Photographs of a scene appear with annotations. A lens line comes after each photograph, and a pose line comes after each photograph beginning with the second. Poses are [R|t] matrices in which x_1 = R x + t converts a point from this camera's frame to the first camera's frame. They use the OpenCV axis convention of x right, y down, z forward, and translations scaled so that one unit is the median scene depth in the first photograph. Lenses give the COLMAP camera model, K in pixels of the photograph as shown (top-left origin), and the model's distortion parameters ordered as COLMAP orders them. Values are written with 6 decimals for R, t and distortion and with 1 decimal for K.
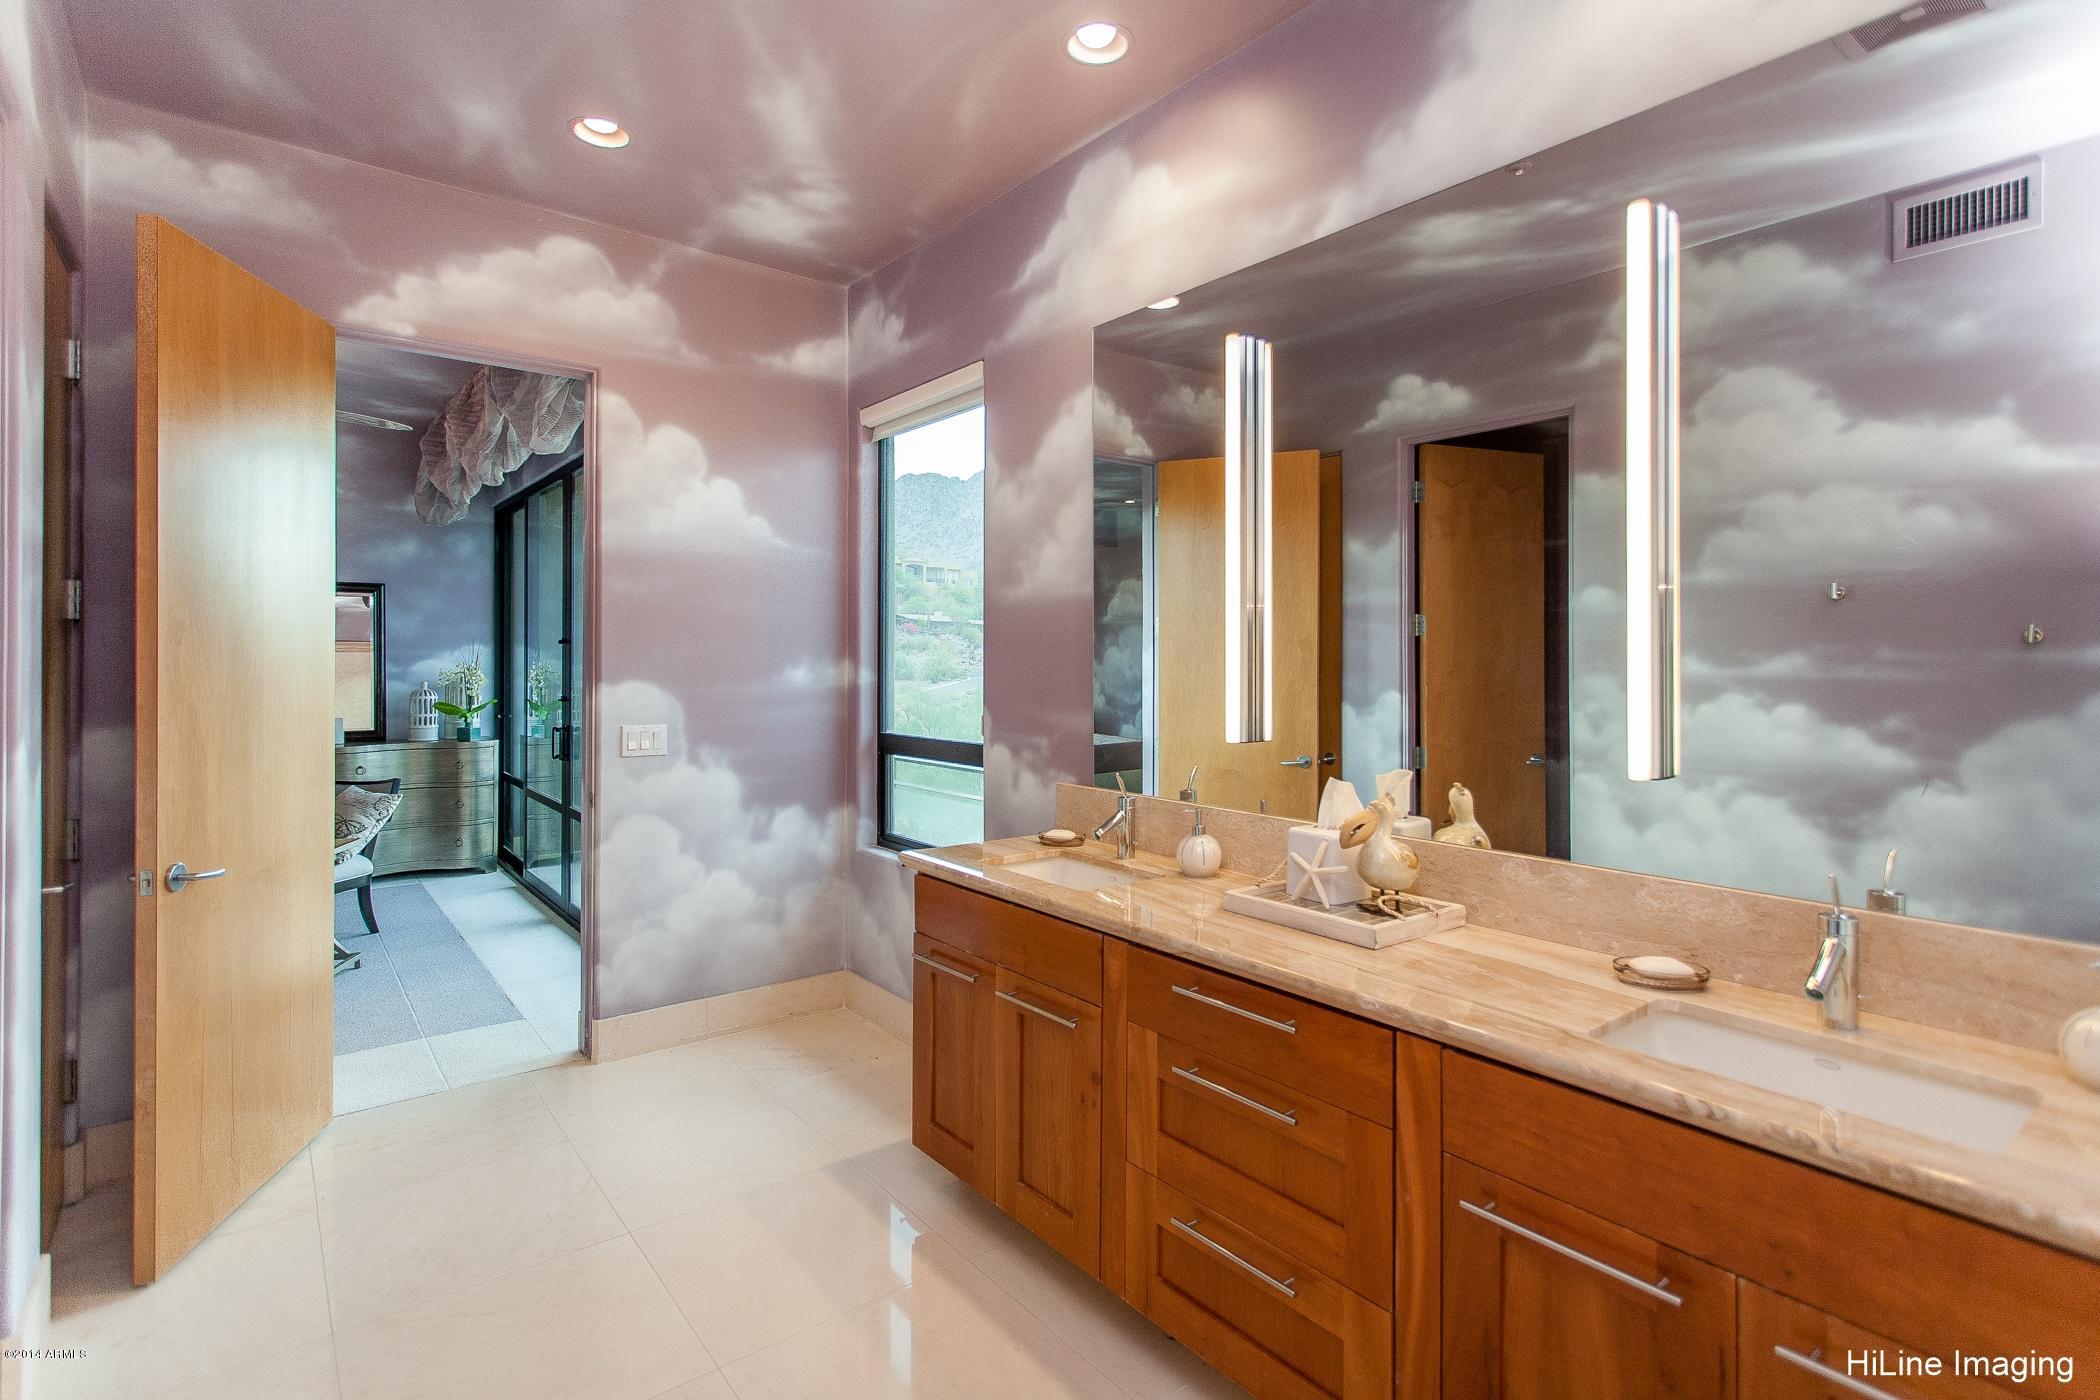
lens RADIAL K [[1017.5, 0, 1051.5], [0, 1017.5, 654.6], [0, 0, 1]] dist [0.002756, 0.000393]
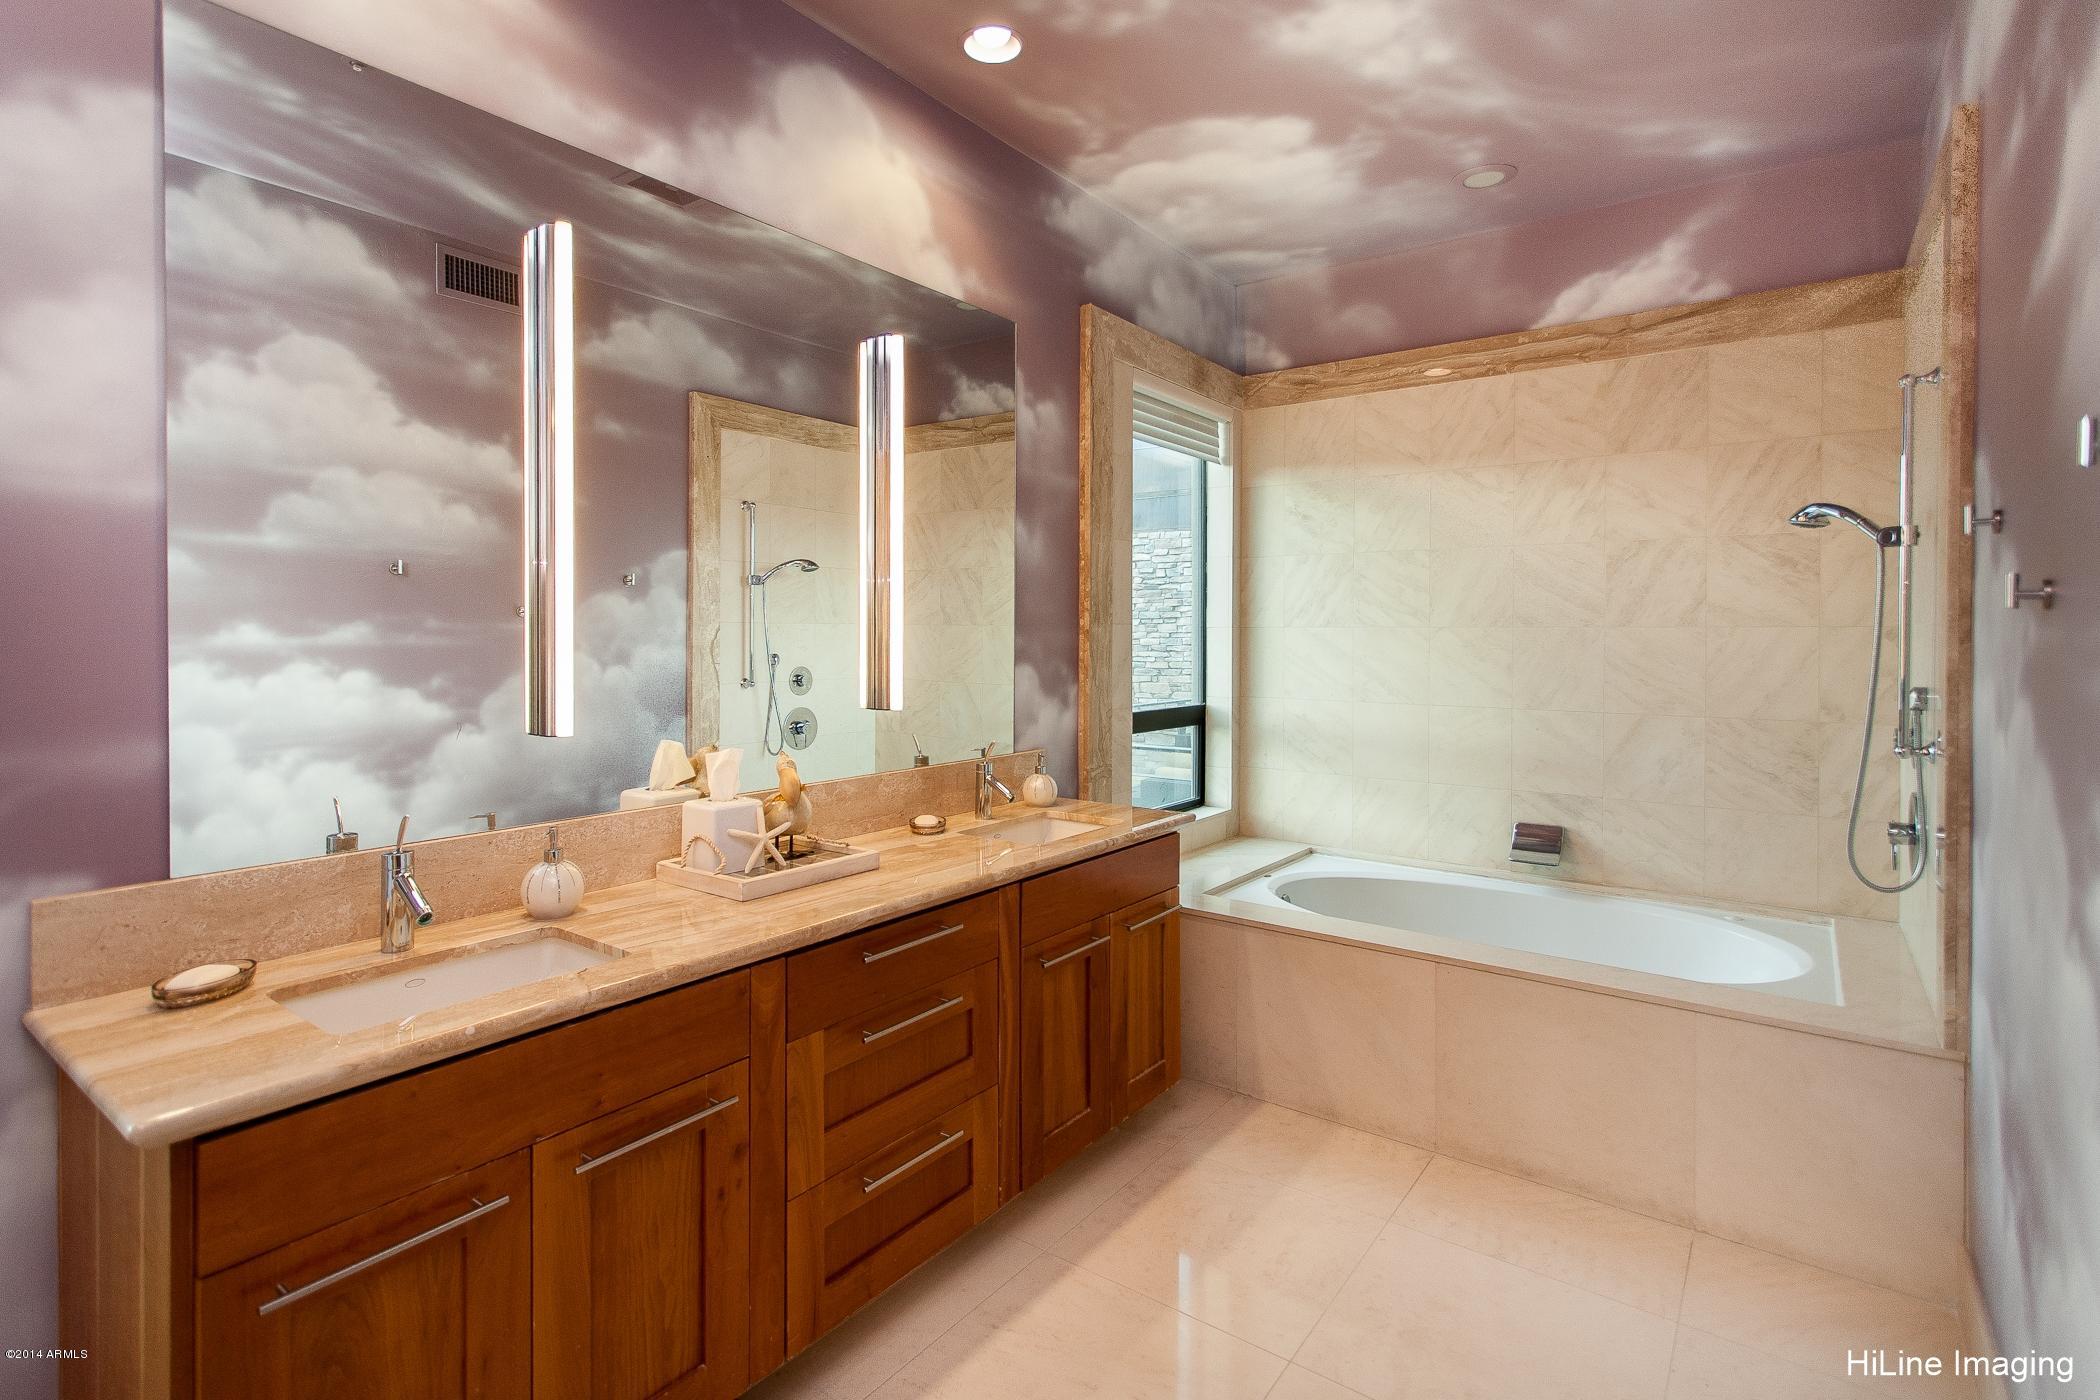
lens RADIAL K [[1019.6, 0, 1046.8], [0, 1019.6, 637.0], [0, 0, 1]] dist [0.001970, -0.000141]
pose [[-0.266960, -0.010179, 0.963654, -0.505739], [-0.008202, 0.999932, 0.008290, -0.000968], [-0.963673, -0.005691, -0.267025, 0.620907]]
